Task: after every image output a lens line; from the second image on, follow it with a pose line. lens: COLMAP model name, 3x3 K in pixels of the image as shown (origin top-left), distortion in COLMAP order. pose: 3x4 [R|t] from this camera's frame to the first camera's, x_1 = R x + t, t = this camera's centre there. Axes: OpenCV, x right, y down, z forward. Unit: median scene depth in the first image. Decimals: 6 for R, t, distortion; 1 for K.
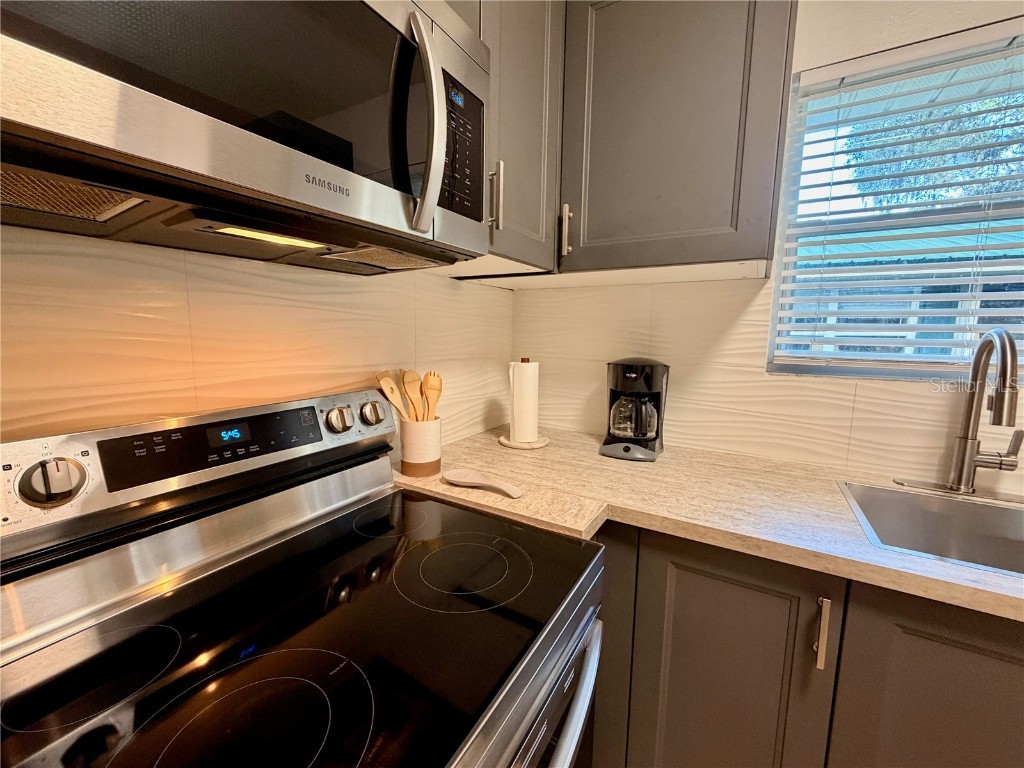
lens RADIAL K [[408.5, 0, 510.2], [0, 408.5, 381.9], [0, 0, 1]] dist [-0.000289, 0.000185]
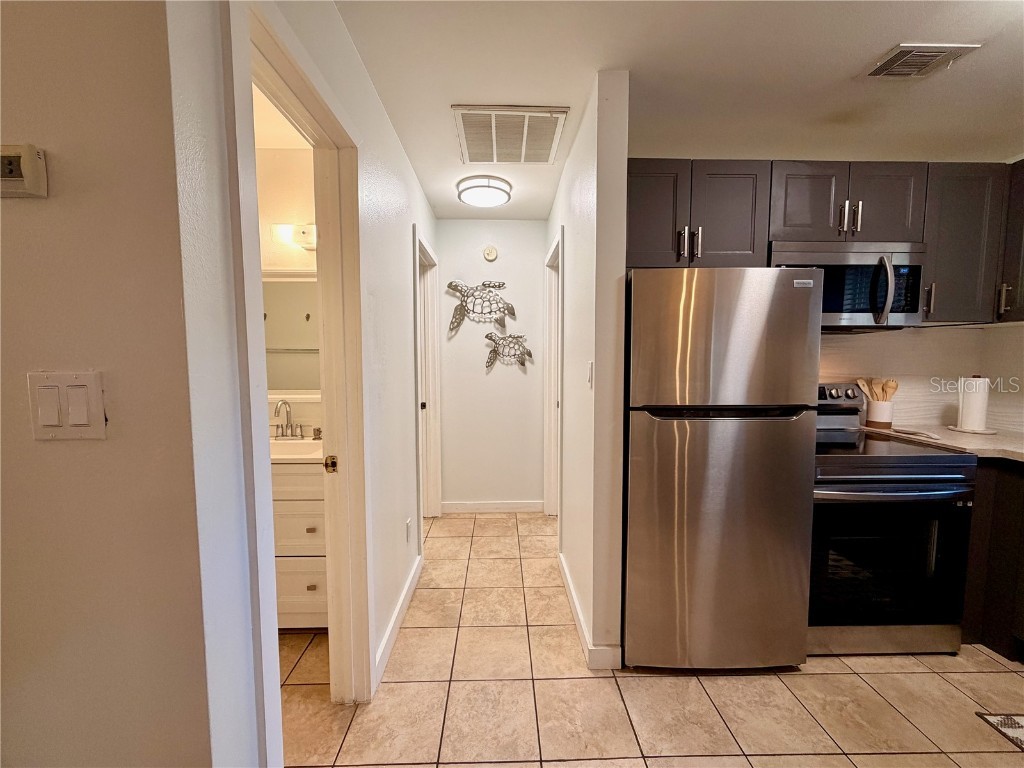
lens RADIAL K [[408.5, 0, 508.9], [0, 408.5, 383.4], [0, 0, 1]] dist [-0.000289, 0.000185]
pose [[0.529017, 0.046352, -0.847344, 0.518764], [-0.101161, 0.994832, -0.008737, 0.205866], [0.842560, 0.090340, 0.530972, -1.636534]]
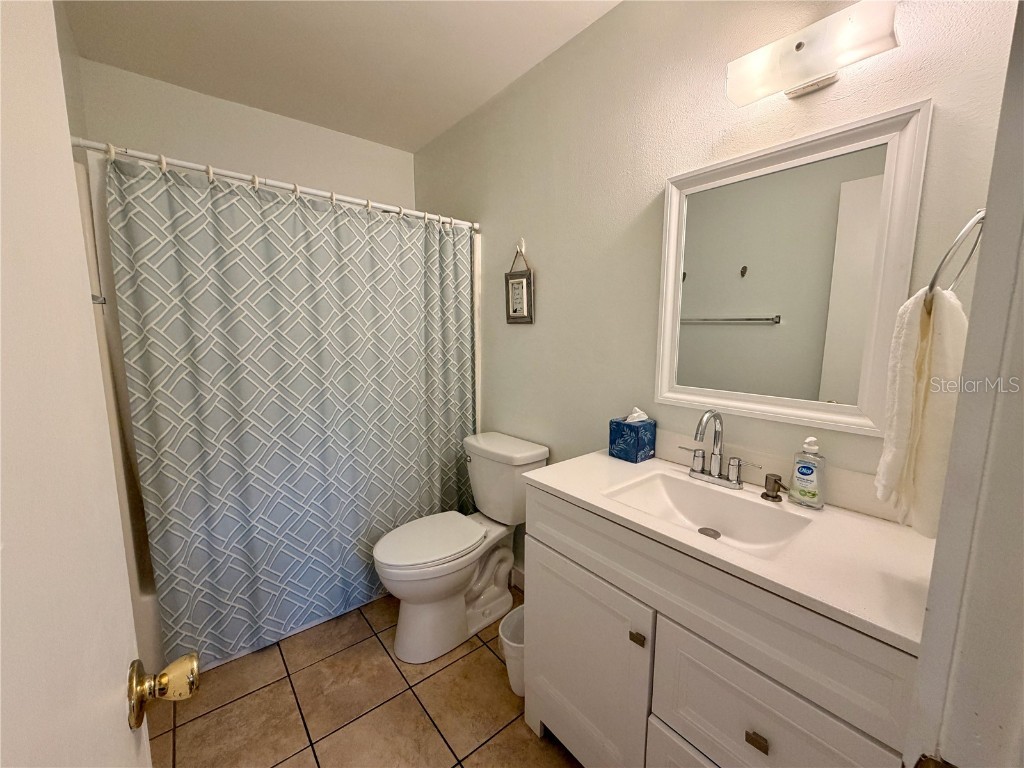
lens RADIAL K [[408.5, 0, 510.6], [0, 408.5, 385.0], [0, 0, 1]] dist [-0.000289, 0.000185]
pose [[-0.347056, 0.115356, -0.930723, -0.547681], [-0.127621, 0.977366, 0.168726, 0.205073], [0.929121, 0.177337, -0.324479, -1.651612]]
